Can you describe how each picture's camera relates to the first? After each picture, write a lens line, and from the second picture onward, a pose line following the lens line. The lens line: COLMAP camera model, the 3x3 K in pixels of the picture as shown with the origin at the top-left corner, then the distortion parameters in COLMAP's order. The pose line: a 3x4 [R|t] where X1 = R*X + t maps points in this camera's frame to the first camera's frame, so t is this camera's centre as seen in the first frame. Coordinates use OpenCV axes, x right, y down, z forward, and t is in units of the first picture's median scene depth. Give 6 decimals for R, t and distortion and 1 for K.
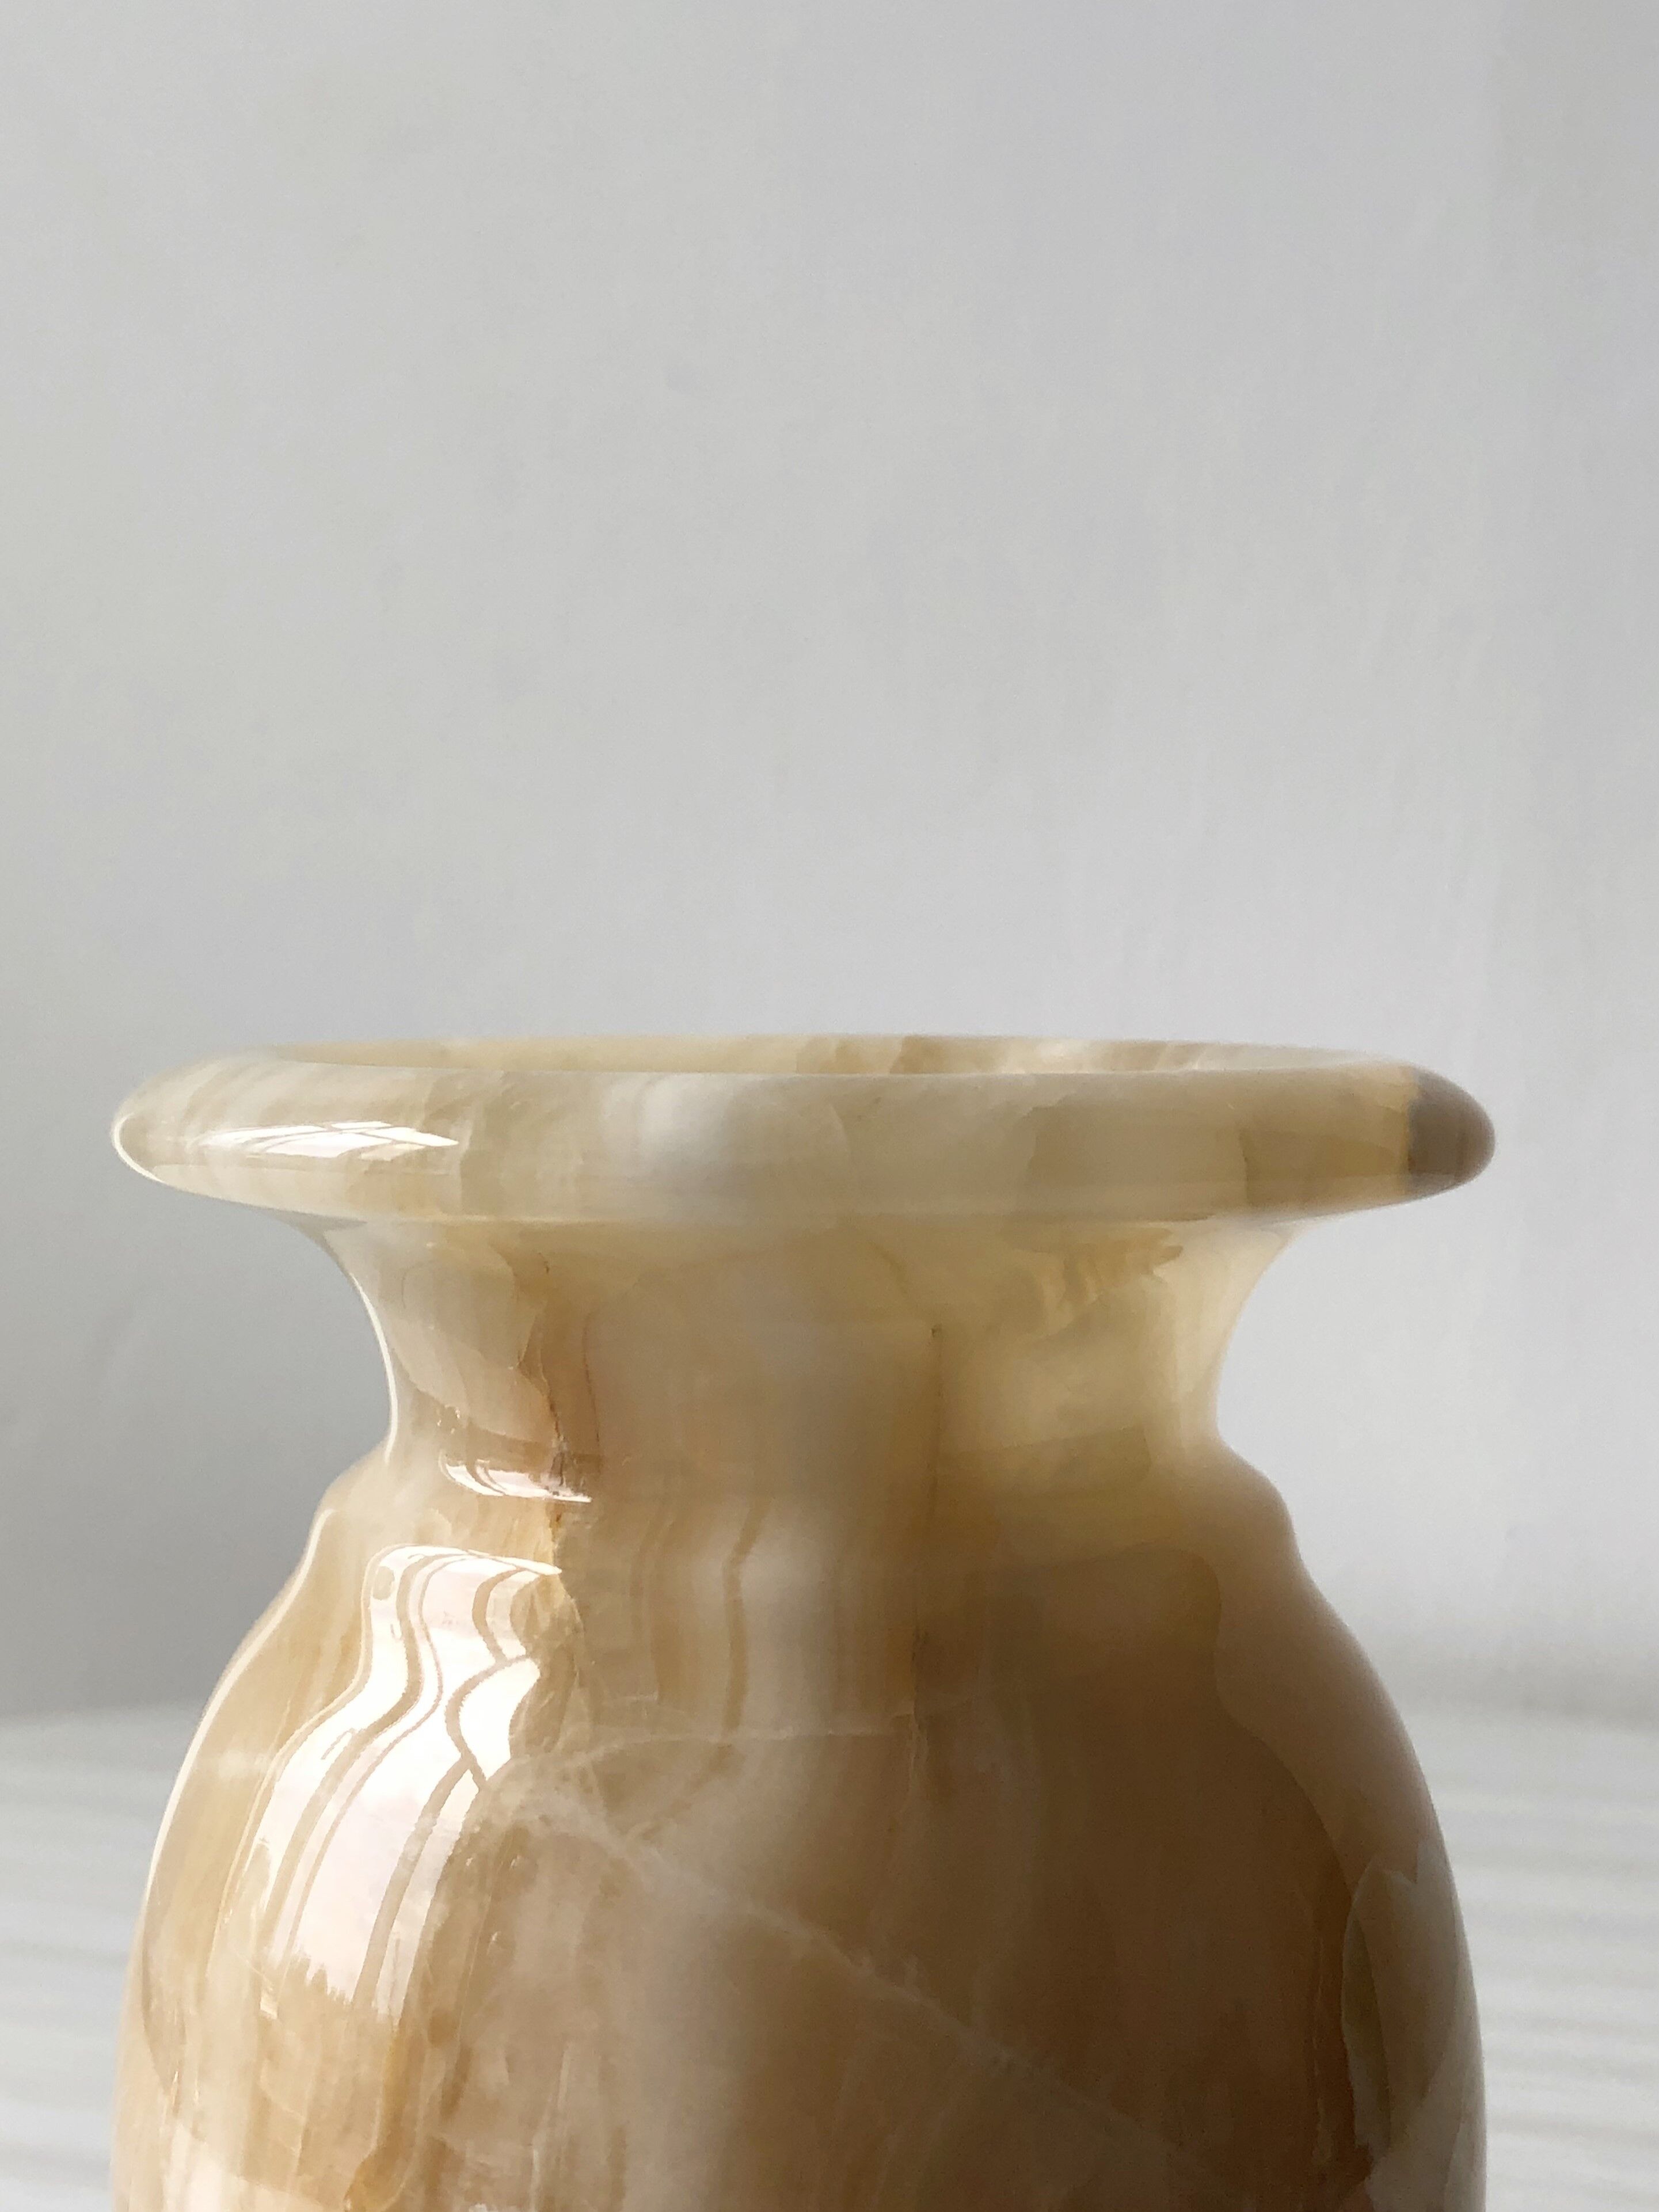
lens RADIAL K [[3061.9, 0, 842.6], [0, 3061.9, 1119.3], [0, 0, 1]] dist [-0.052552, 0.000000]
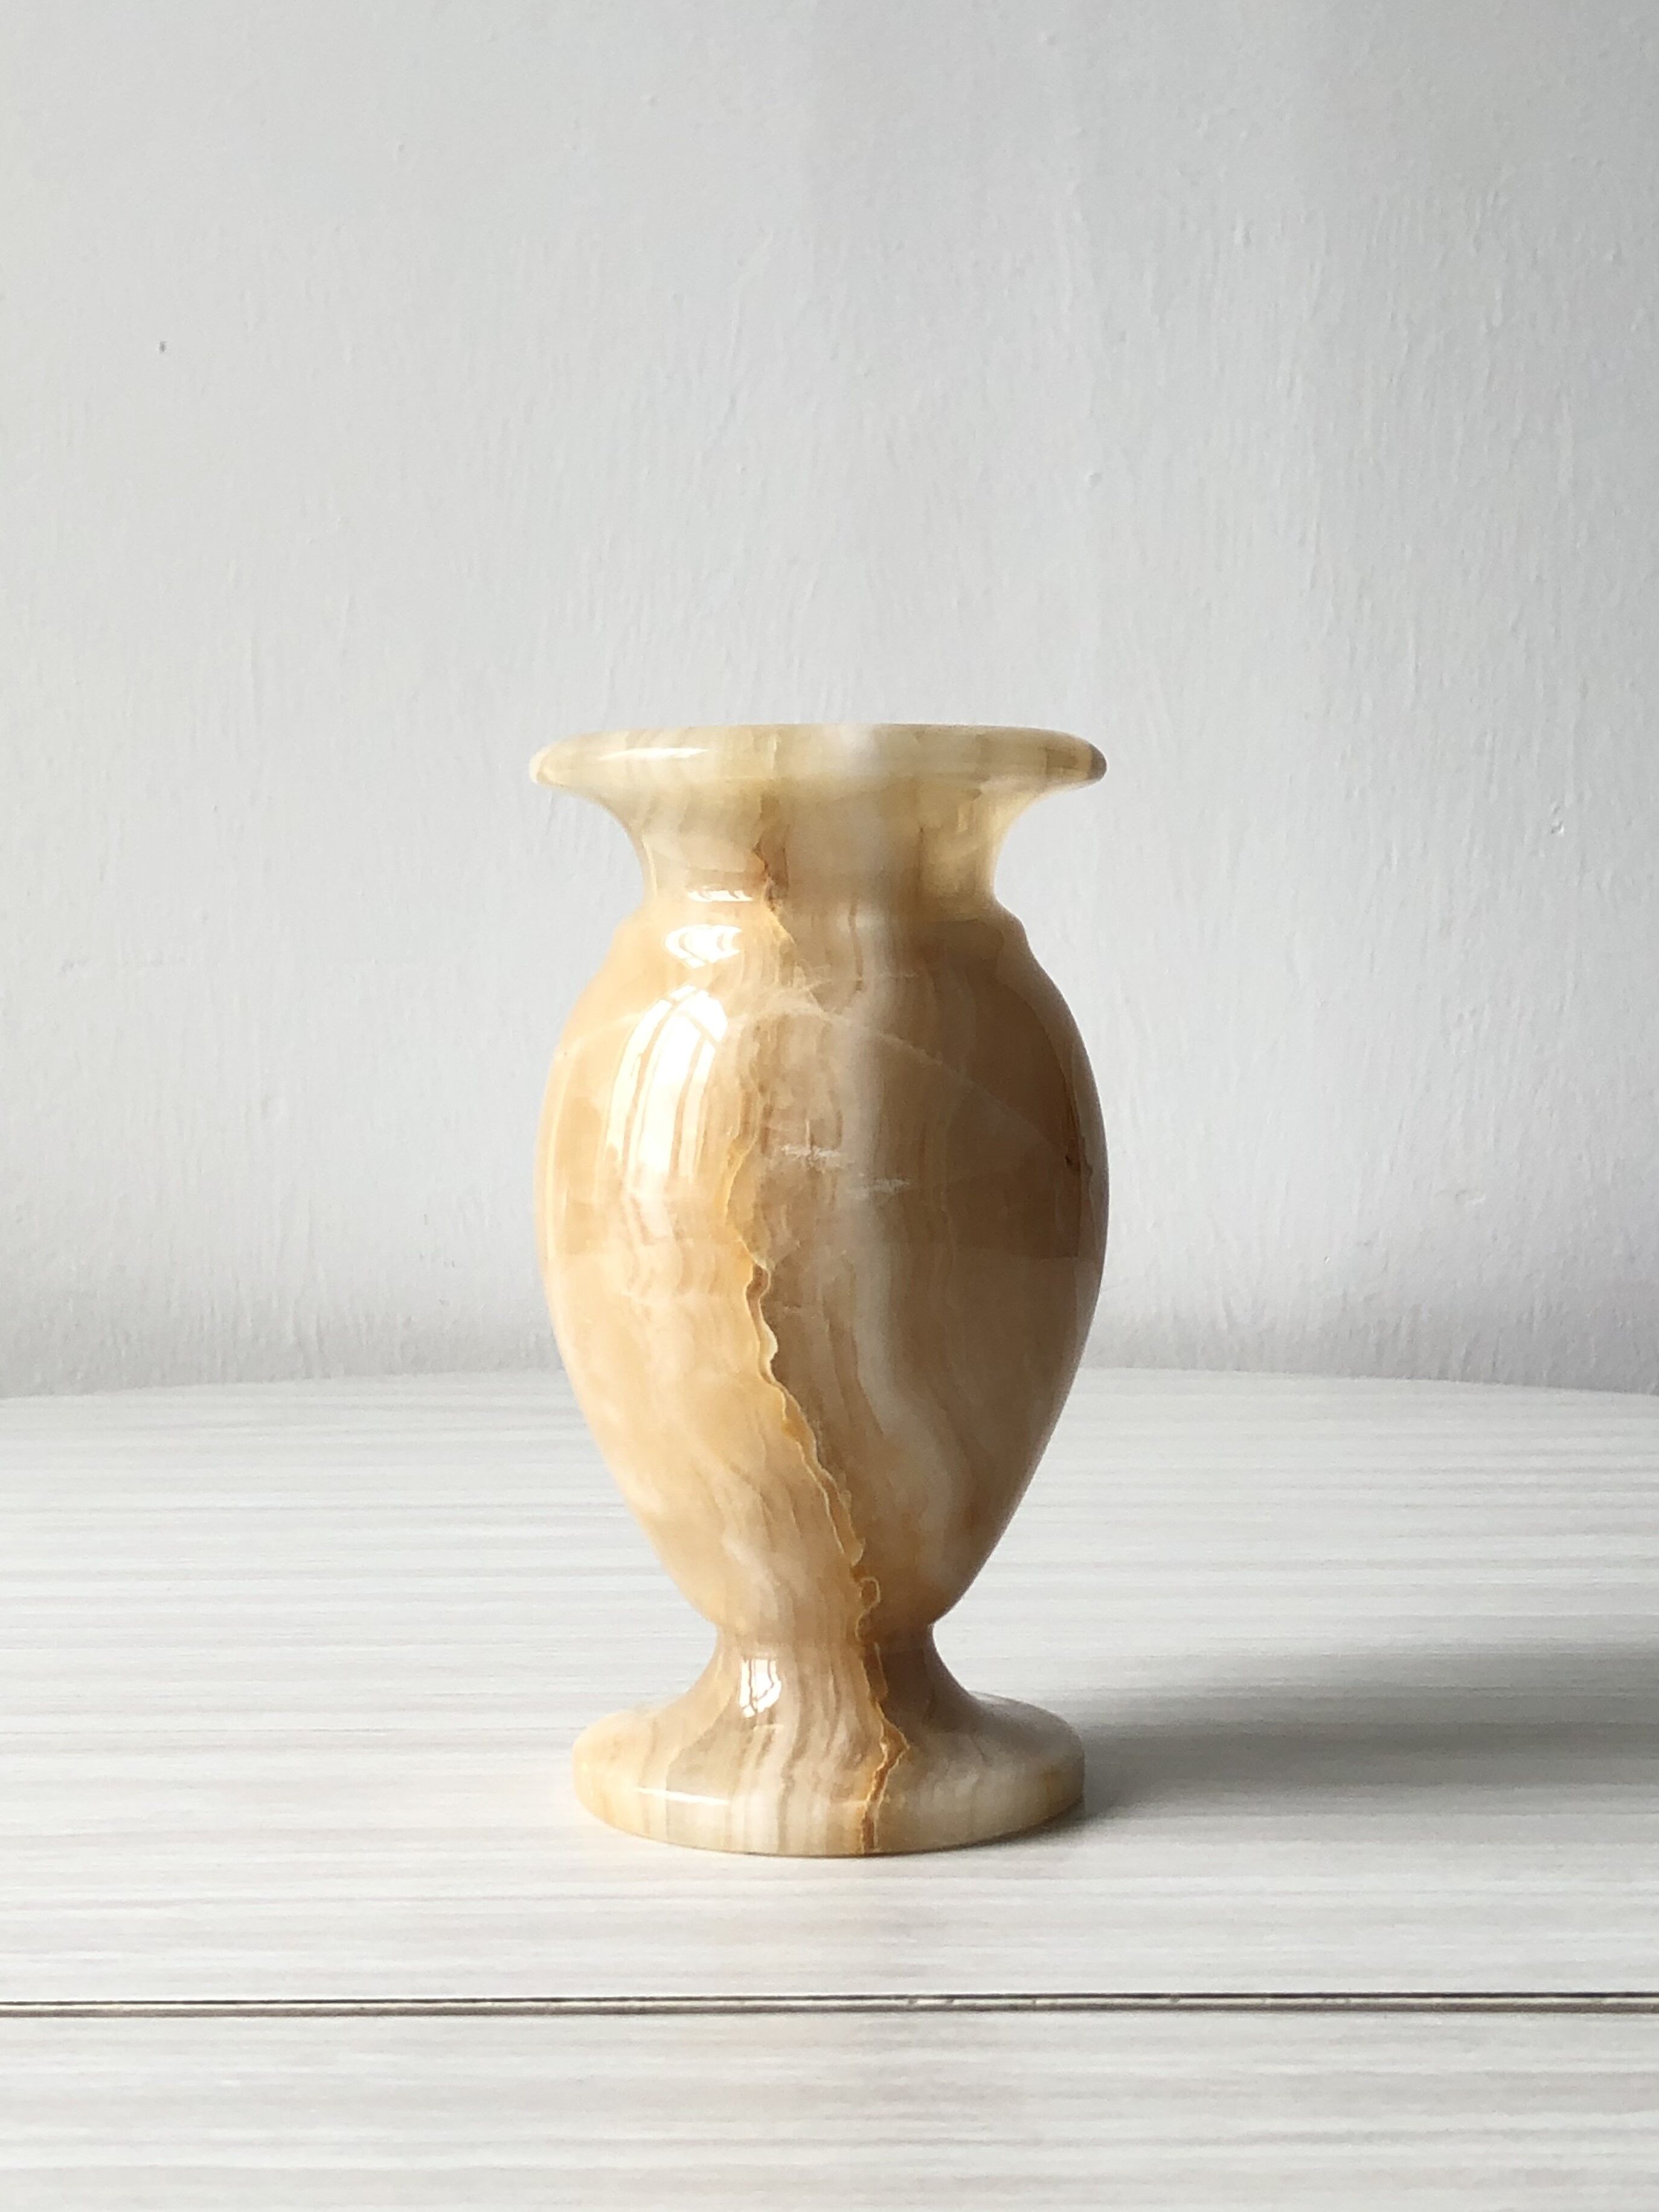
lens RADIAL K [[3513.9, 0, 838.7], [0, 3513.9, 1110.6], [0, 0, 1]] dist [-0.023504, 0.000000]
pose [[0.967833, -0.025299, 0.250319, -0.819678], [0.023035, 0.999663, 0.011969, 0.279443], [-0.250537, -0.005818, 0.968089, -1.945125]]
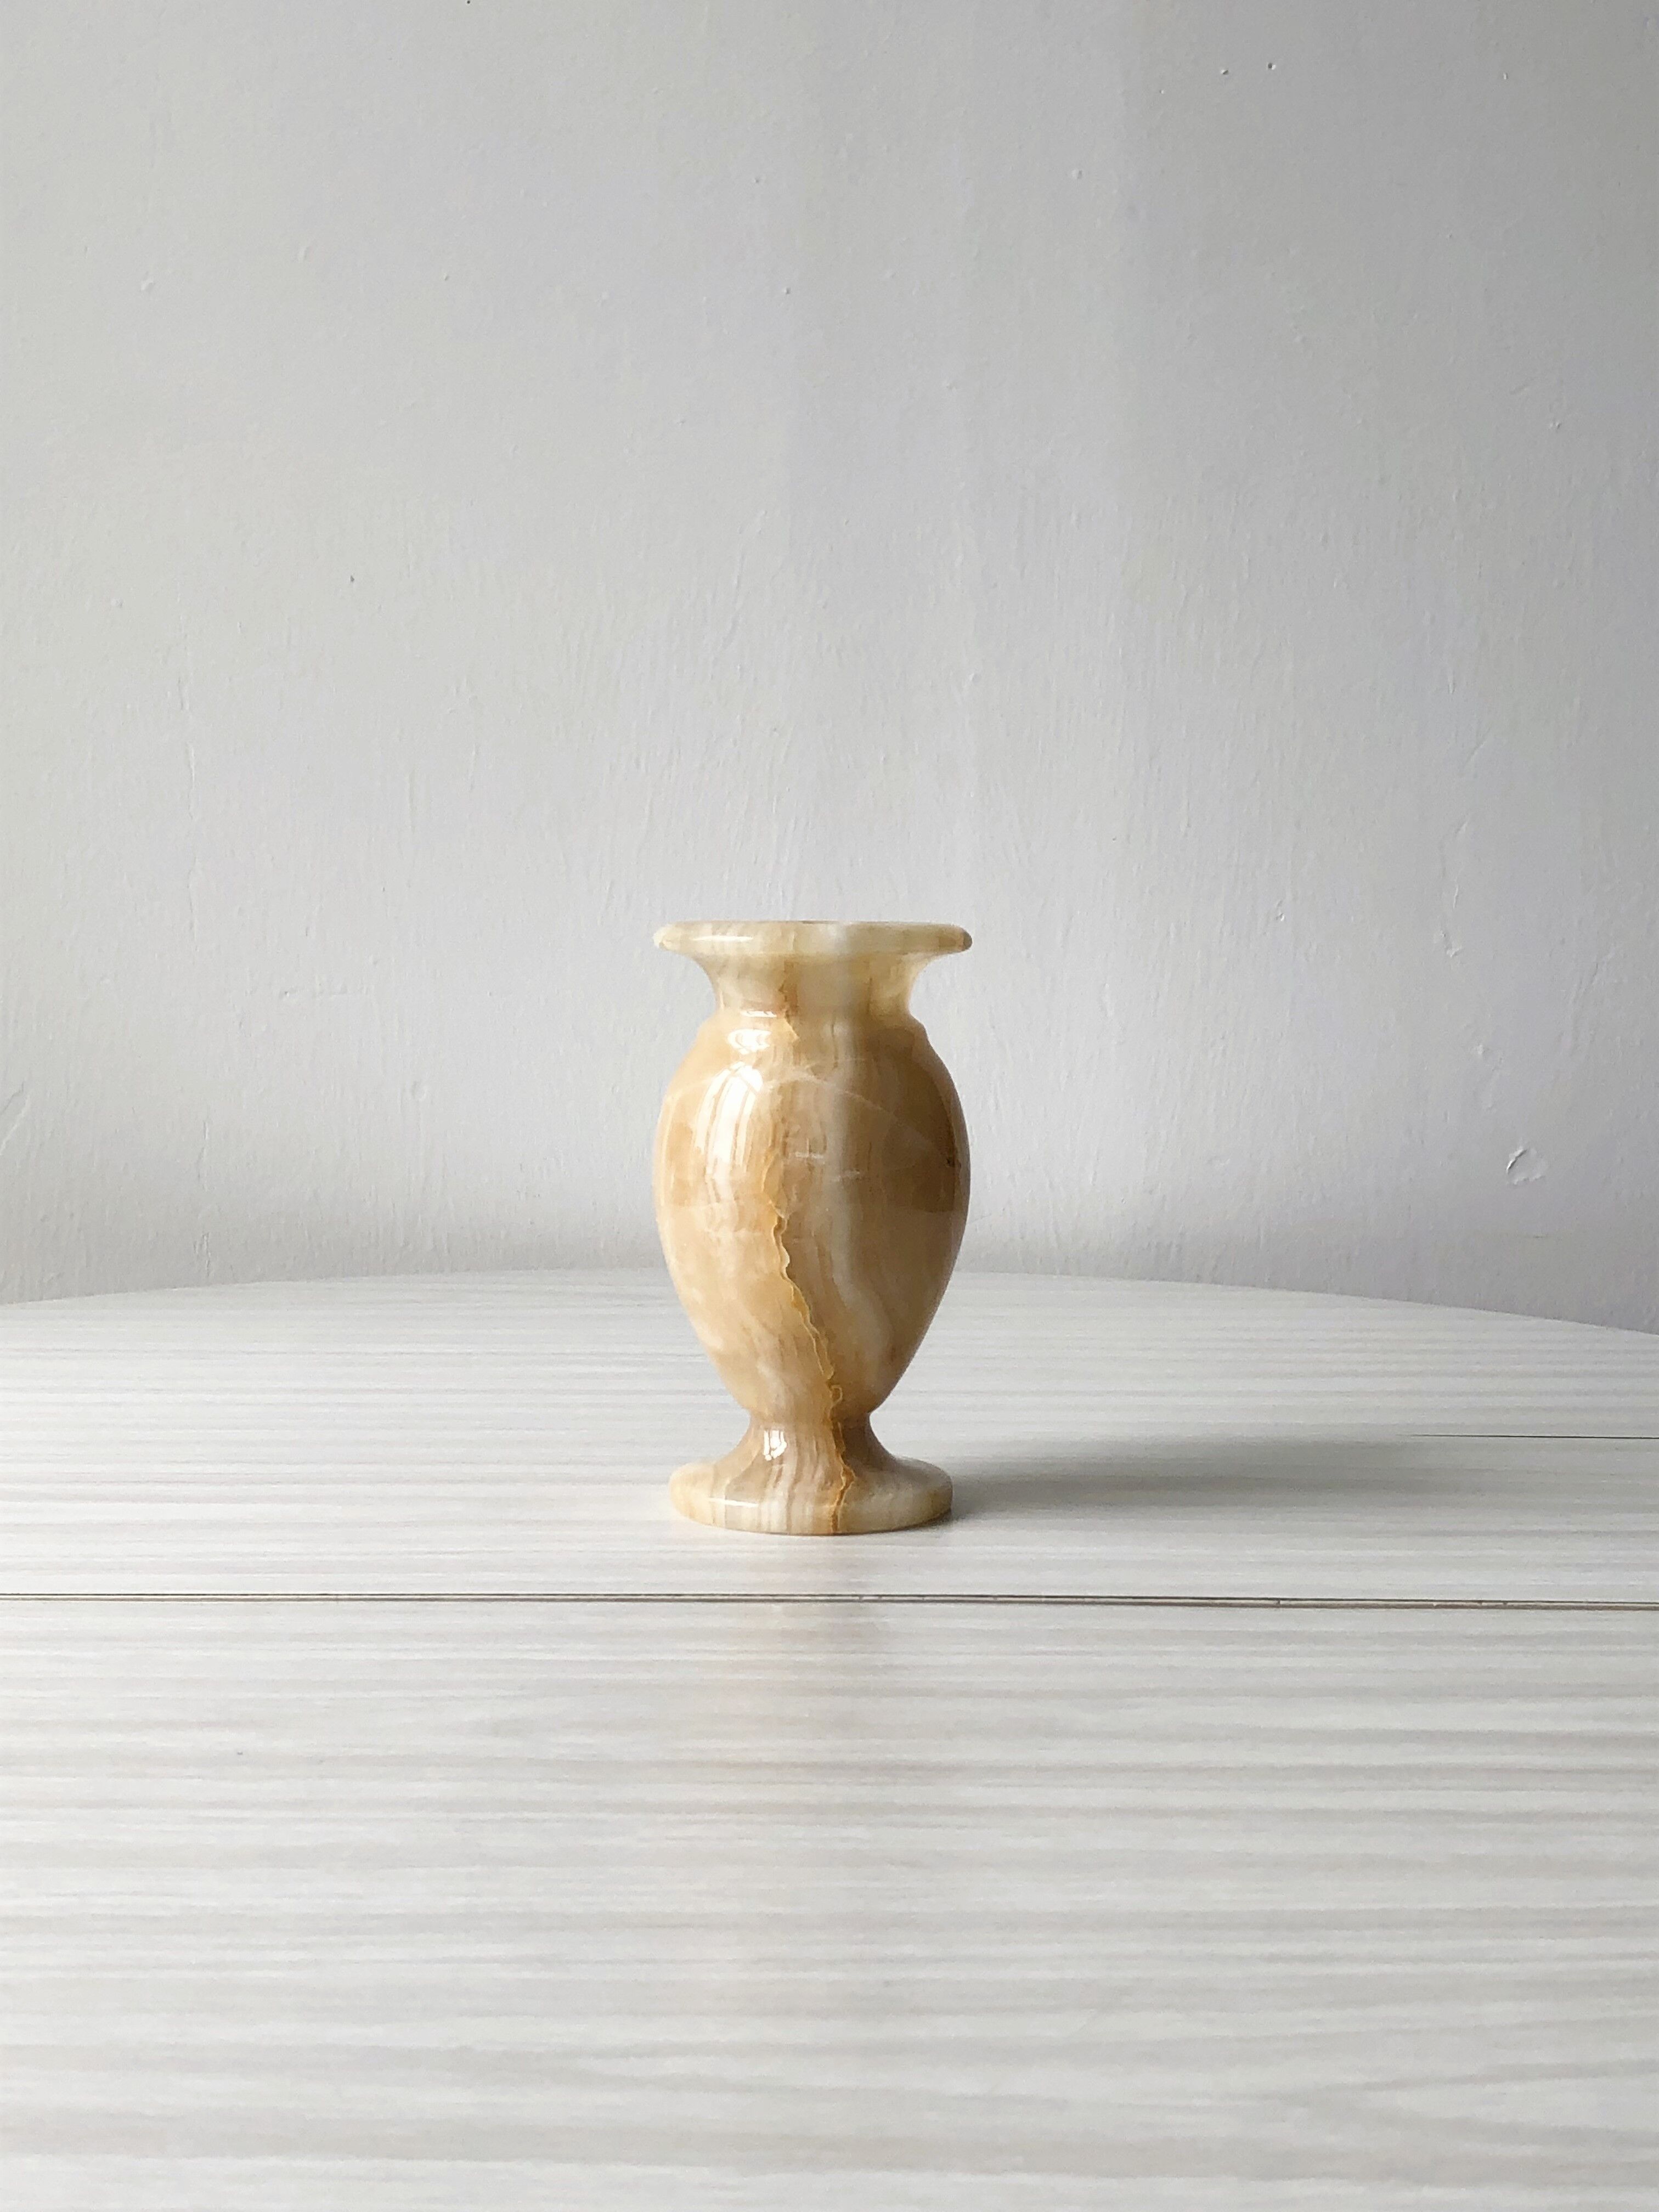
lens RADIAL K [[3061.8, 0, 824.6], [0, 3061.8, 1098.8], [0, 0, 1]] dist [-0.052552, 0.000000]
pose [[0.962418, -0.016727, 0.271058, -1.383397], [0.008729, 0.999491, 0.030686, 0.111386], [-0.271433, -0.027167, 0.962074, -3.708223]]
